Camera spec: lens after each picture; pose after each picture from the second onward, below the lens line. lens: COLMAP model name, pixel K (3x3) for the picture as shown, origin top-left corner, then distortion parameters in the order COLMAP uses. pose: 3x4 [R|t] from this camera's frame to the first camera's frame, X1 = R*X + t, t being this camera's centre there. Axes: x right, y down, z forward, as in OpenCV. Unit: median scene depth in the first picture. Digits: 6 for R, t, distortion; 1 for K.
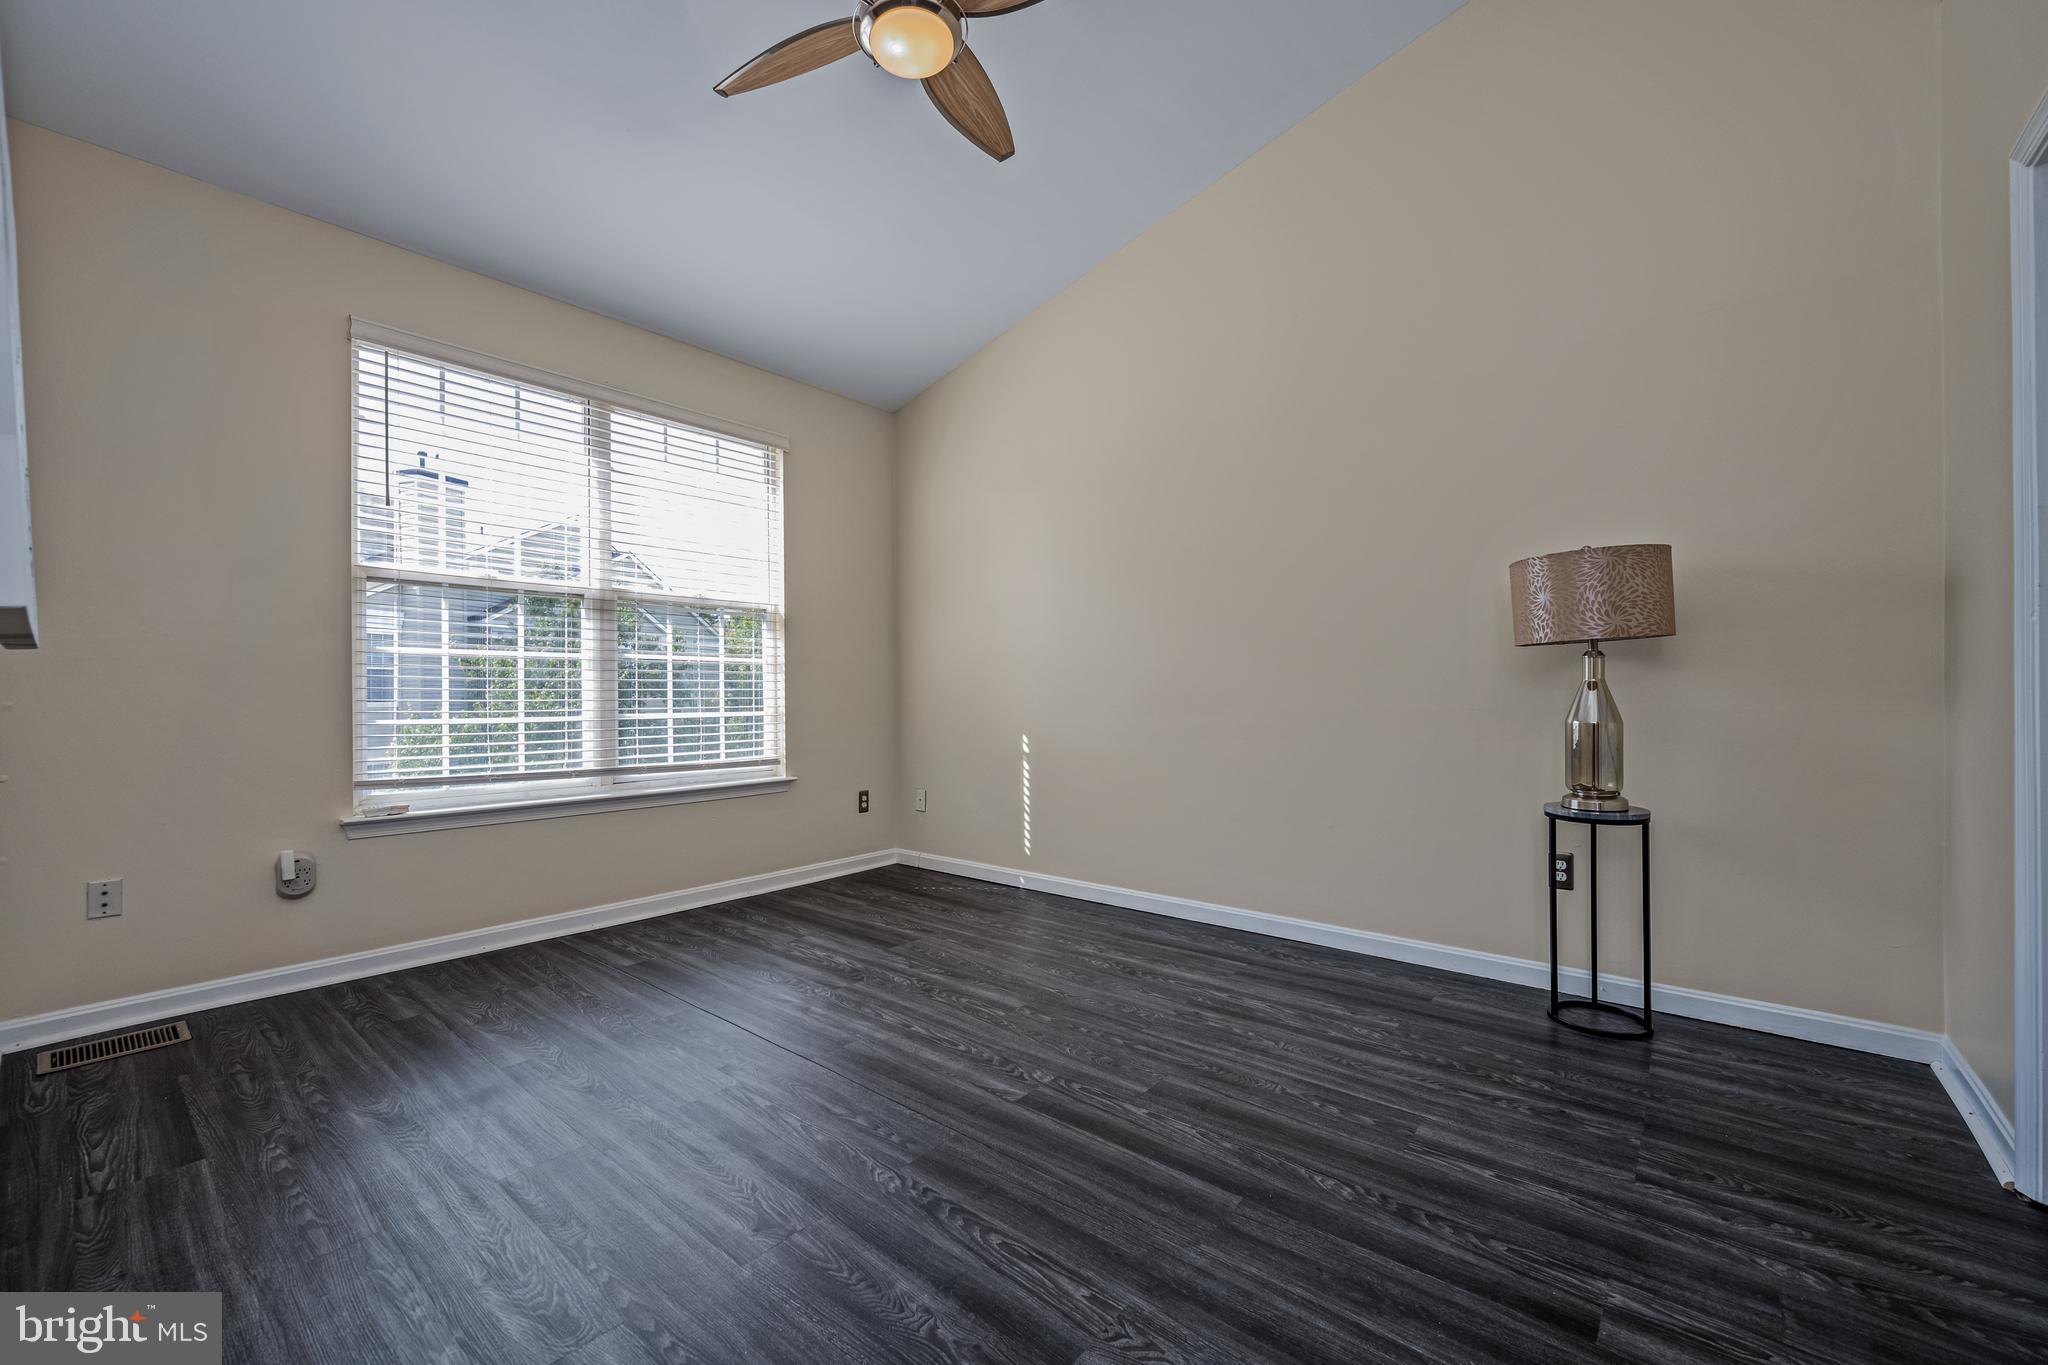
lens RADIAL K [[837.0, 0, 1018.5], [0, 837.0, 685.5], [0, 0, 1]] dist [0.000602, -0.000179]
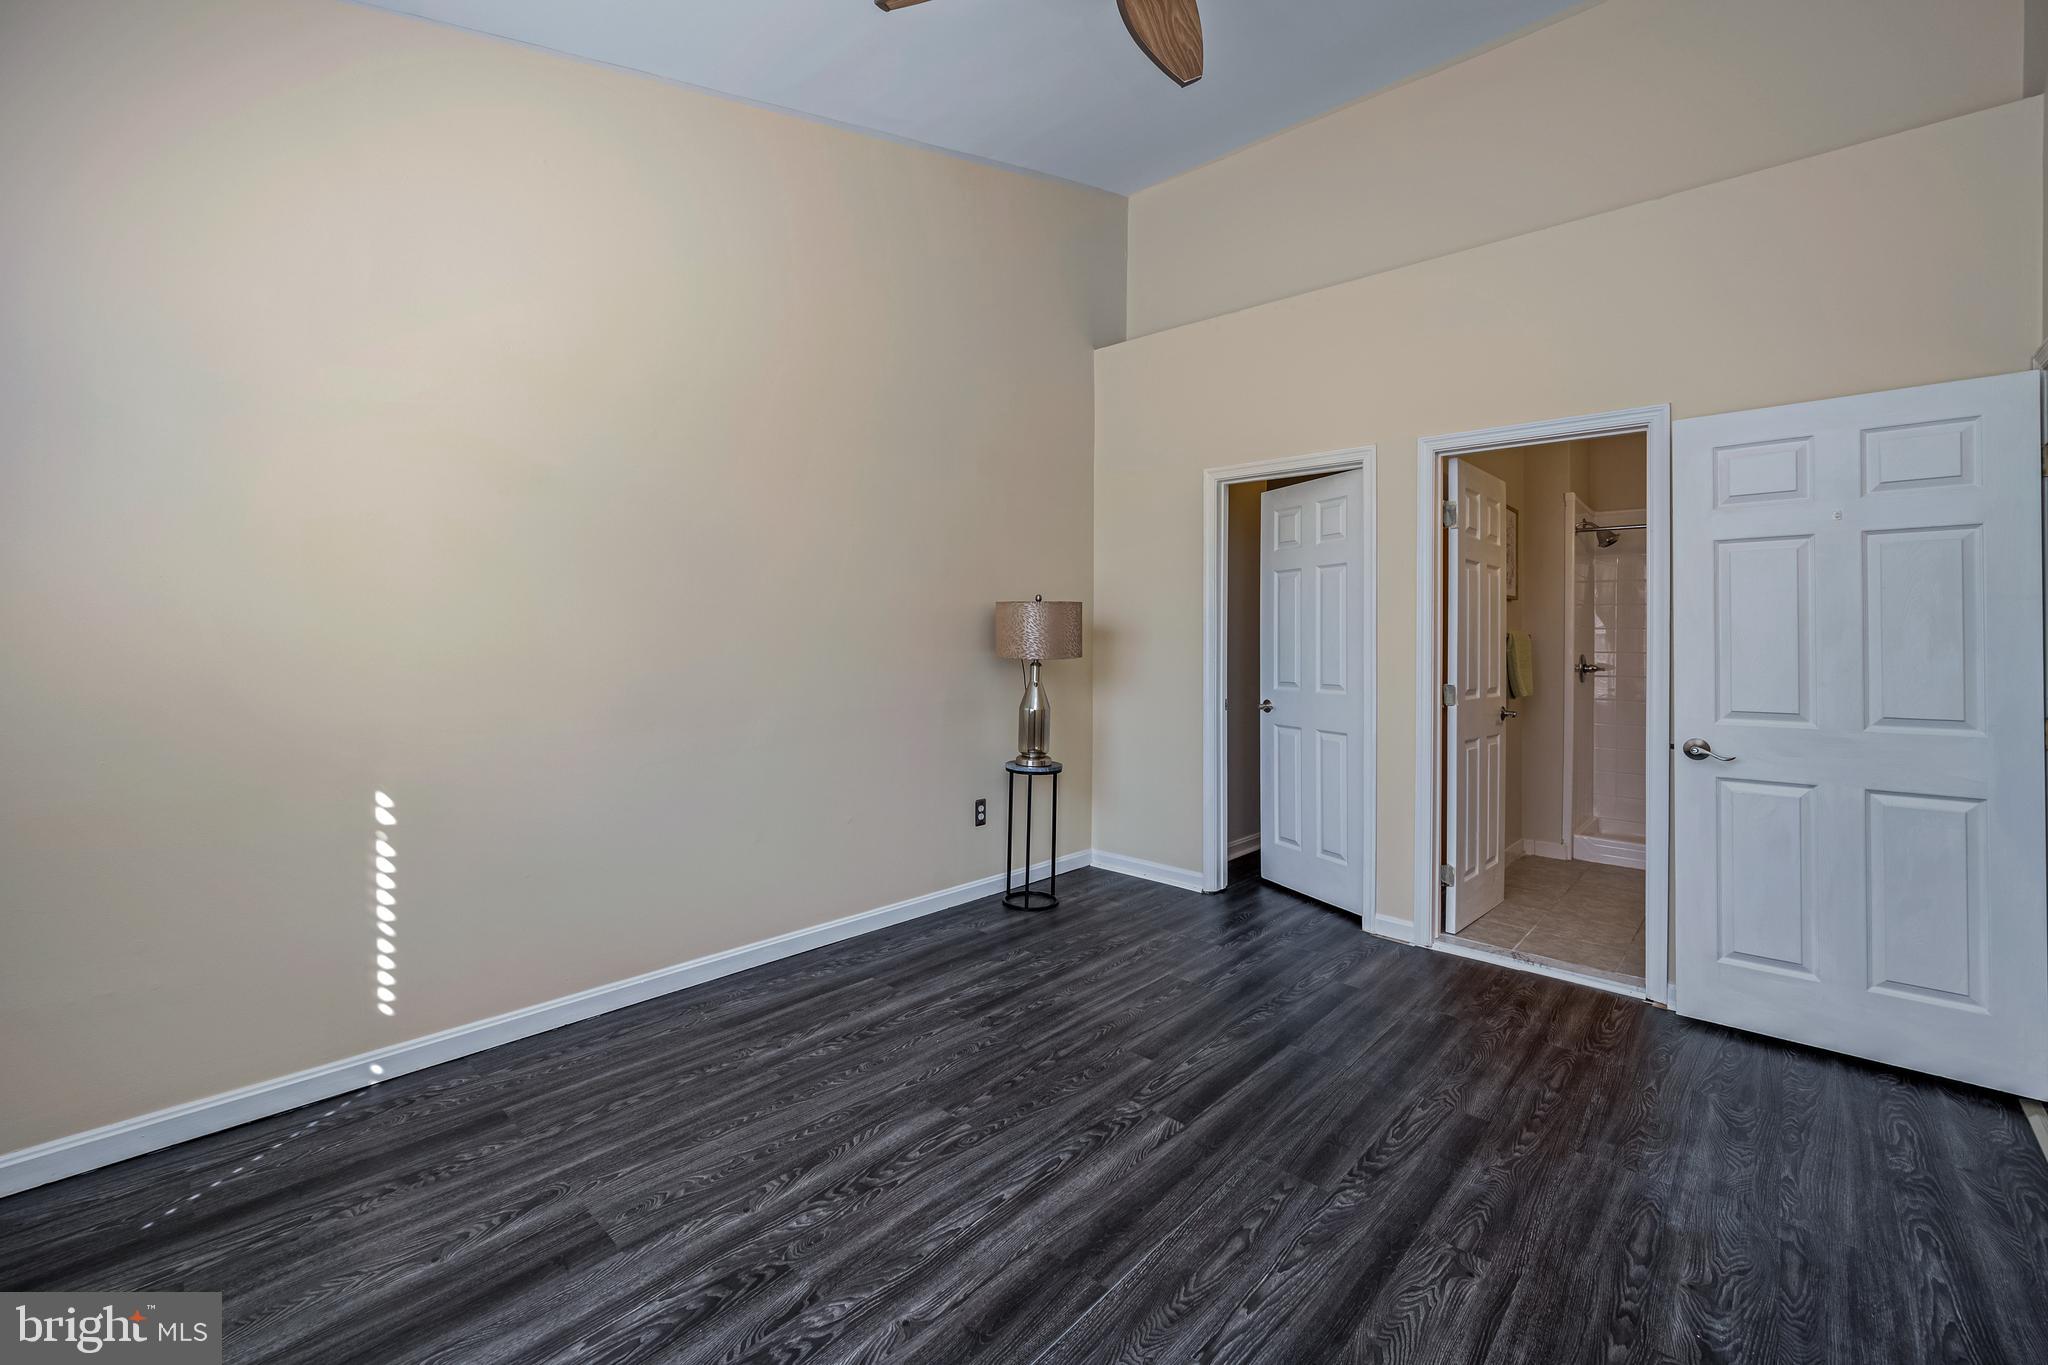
lens RADIAL K [[856.6, 0, 1027.9], [0, 856.6, 632.1], [0, 0, 1]] dist [-0.000619, -0.000197]
pose [[0.019198, 0.013553, 0.999724, -0.879166], [-0.024200, 0.999621, -0.013087, -0.074441], [-0.999523, -0.023943, 0.019519, 0.975476]]
